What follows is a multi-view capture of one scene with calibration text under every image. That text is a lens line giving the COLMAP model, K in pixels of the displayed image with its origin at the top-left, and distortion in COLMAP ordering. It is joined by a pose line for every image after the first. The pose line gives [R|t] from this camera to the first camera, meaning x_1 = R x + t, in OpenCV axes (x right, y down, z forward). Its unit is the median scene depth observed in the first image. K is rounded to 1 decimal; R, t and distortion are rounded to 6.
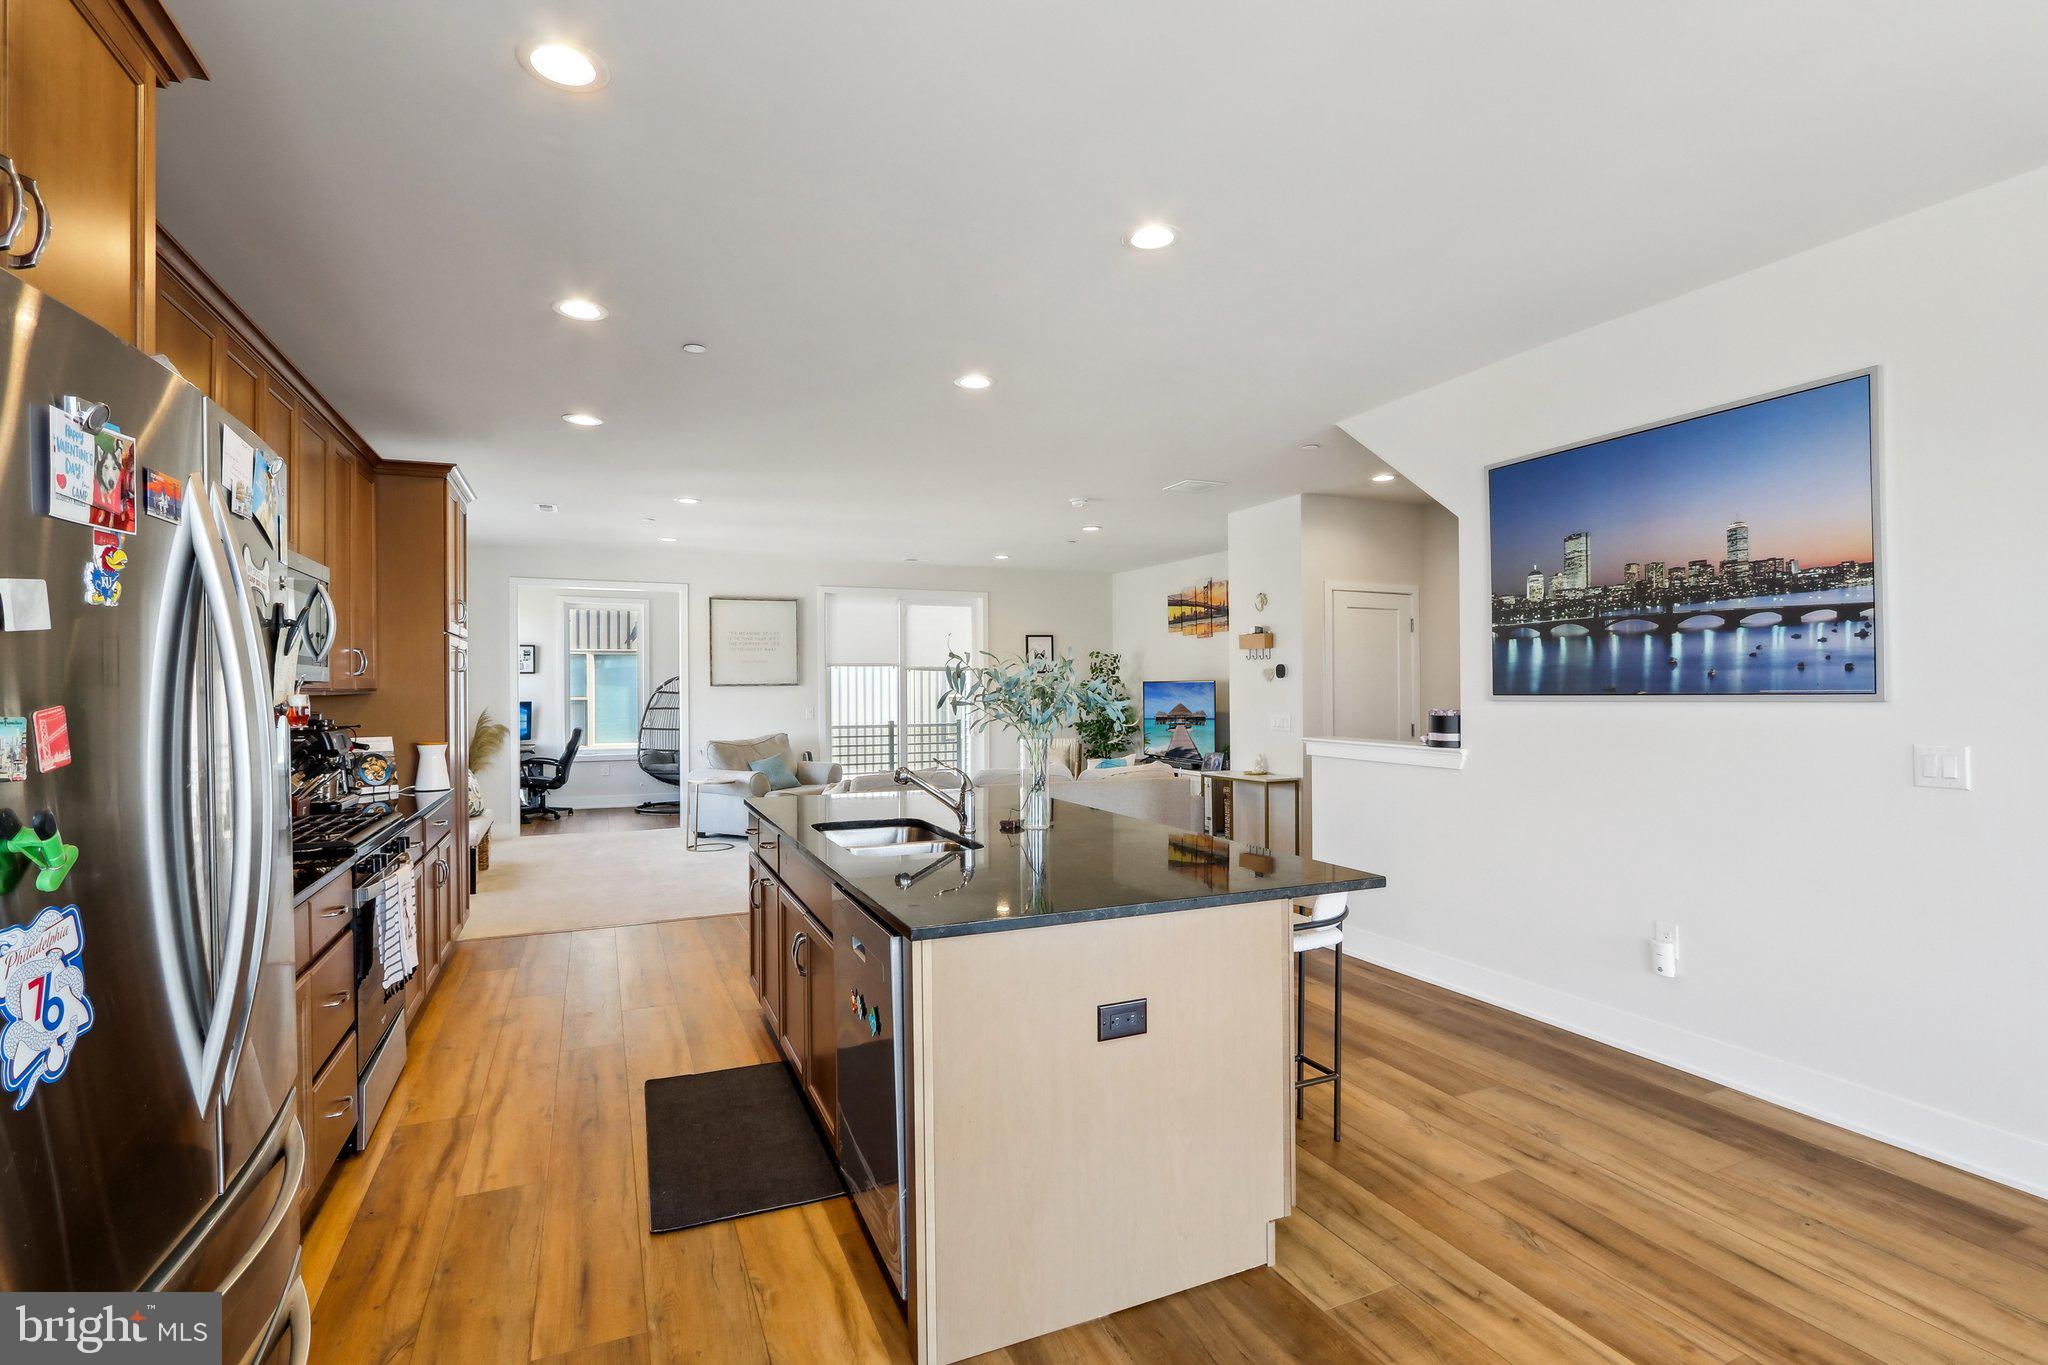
lens RADIAL K [[963.3, 0, 1023.4], [0, 963.3, 687.6], [0, 0, 1]] dist [-0.018986, 0.001660]
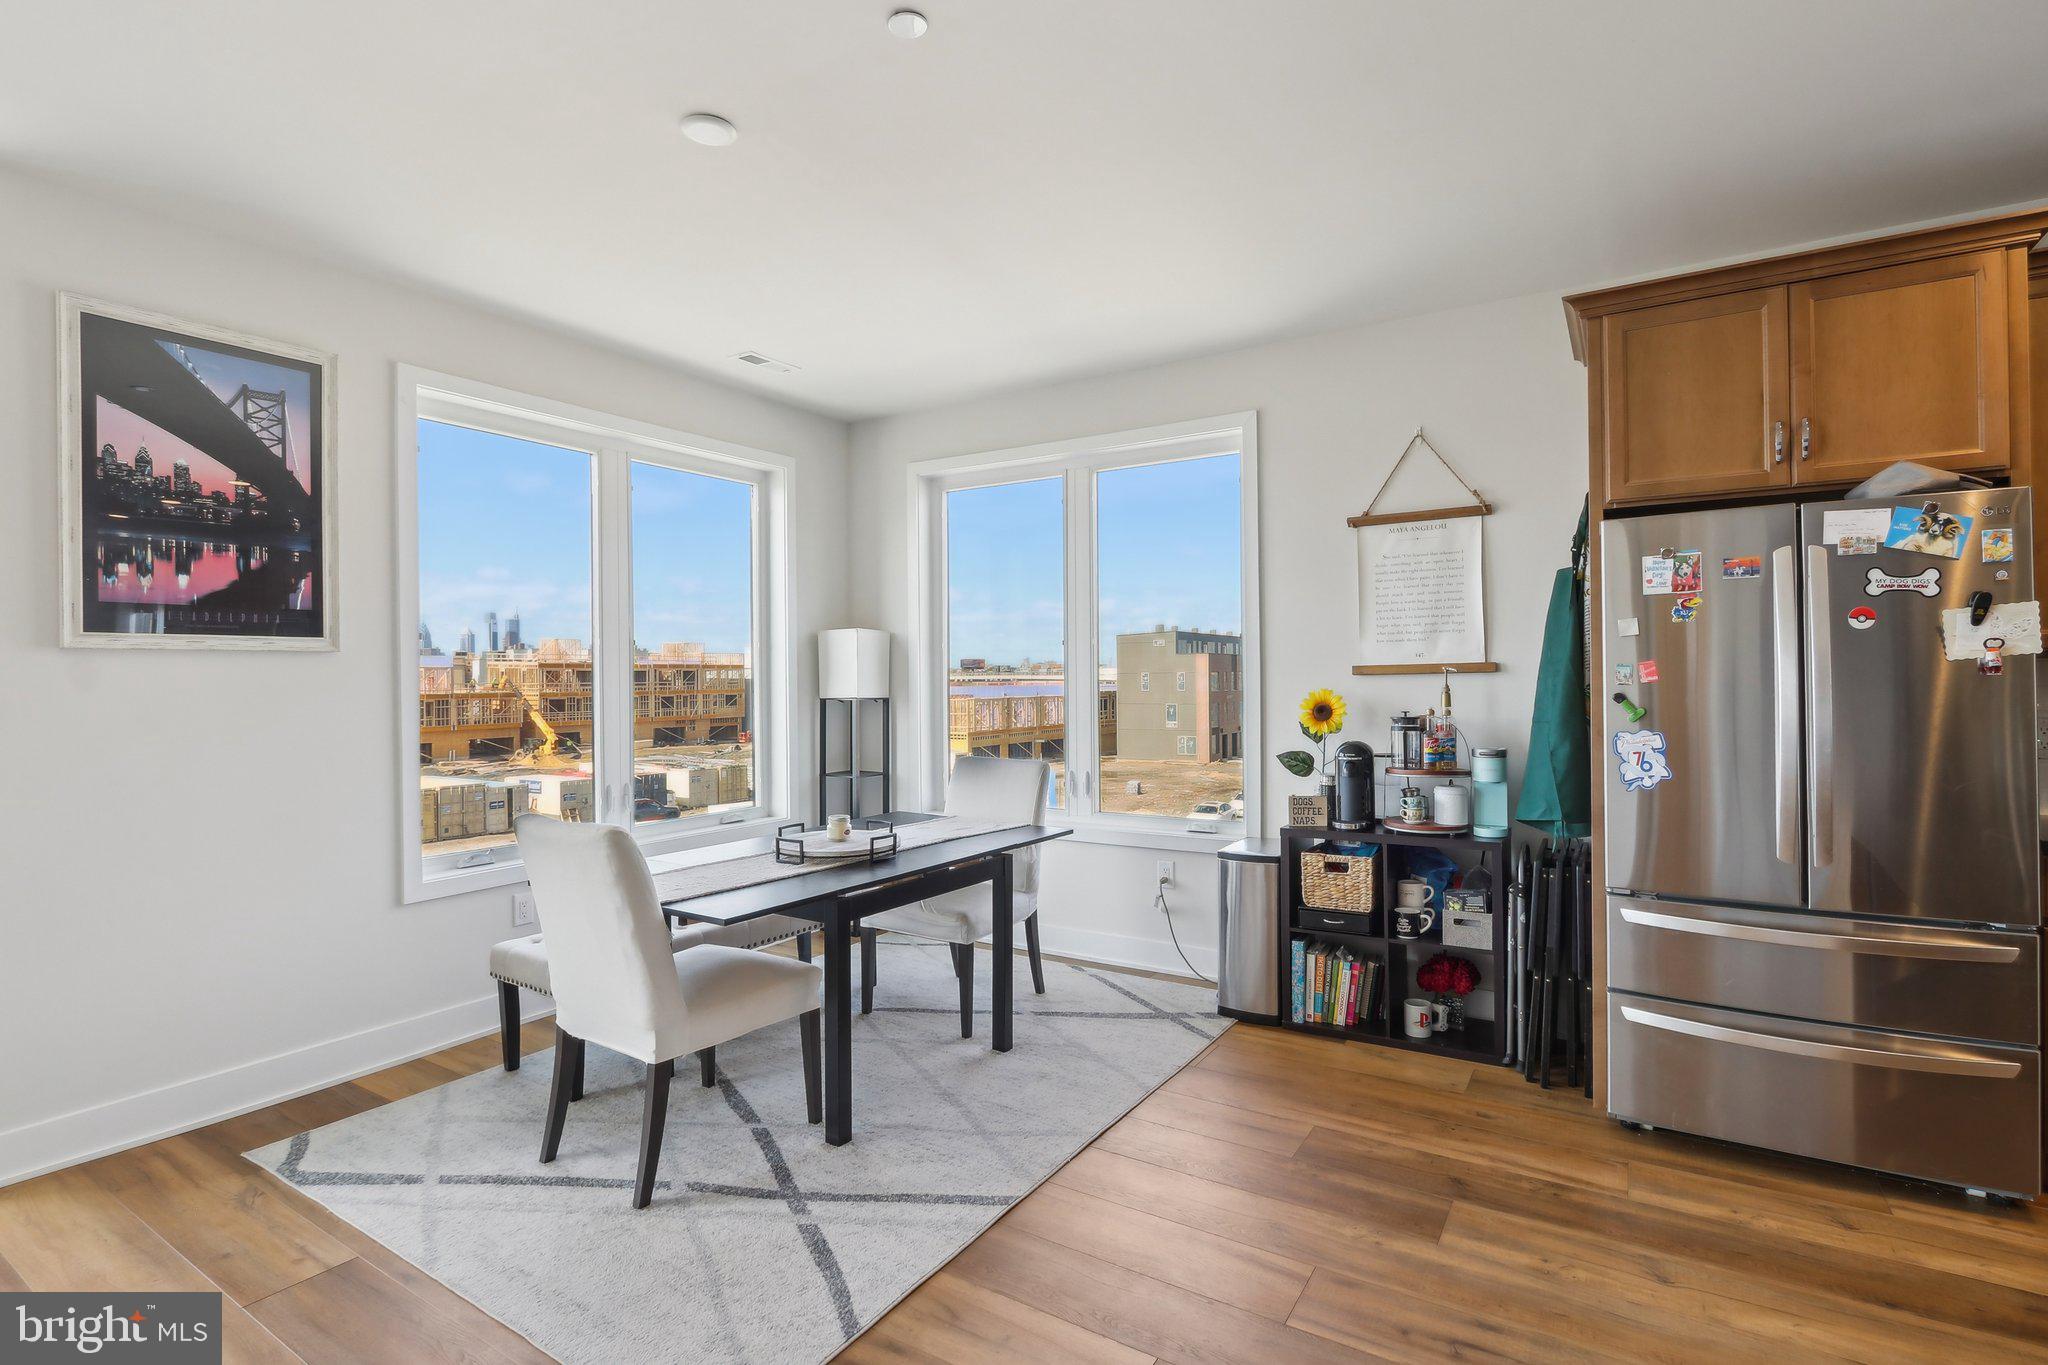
lens RADIAL K [[969.9, 0, 1024.0], [0, 969.9, 682.5], [0, 0, 1]] dist [-0.021142, 0.000945]
pose [[-0.829968, 0.013990, -0.557635, 0.440805], [0.012854, 0.999900, 0.005954, 0.009217], [0.557663, -0.002226, -0.830065, 0.478070]]
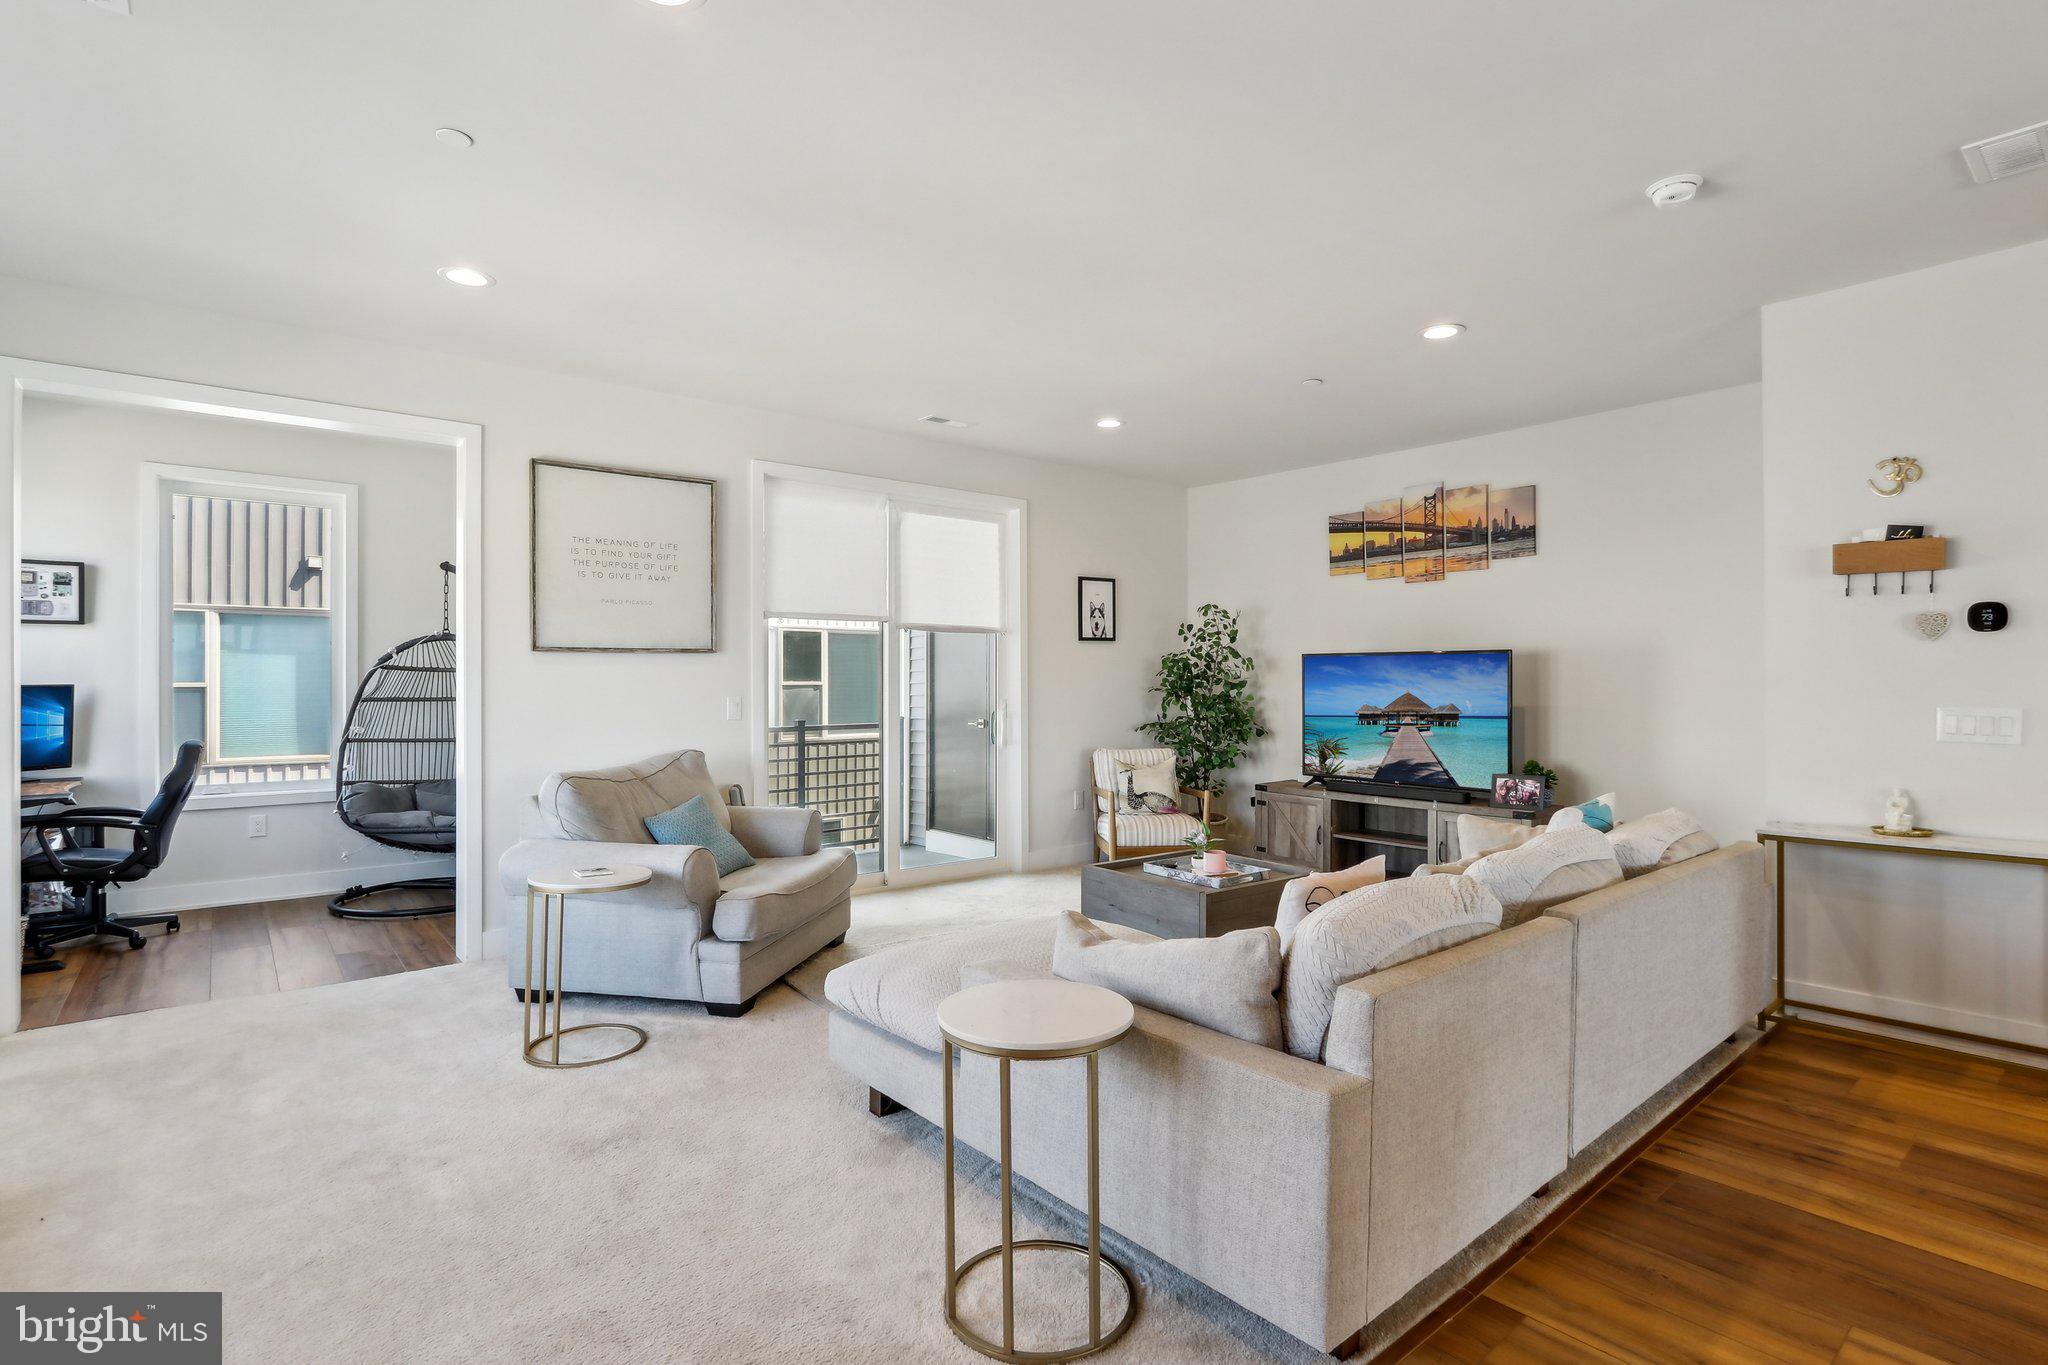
lens RADIAL K [[989.2, 0, 1024.0], [0, 989.2, 682.5], [0, 0, 1]] dist [-0.017793, 0.000863]
pose [[0.962315, 0.004128, 0.271905, -0.480226], [-0.004789, 0.999987, 0.001767, 0.024960], [-0.271895, -0.003003, 0.962322, 1.017529]]
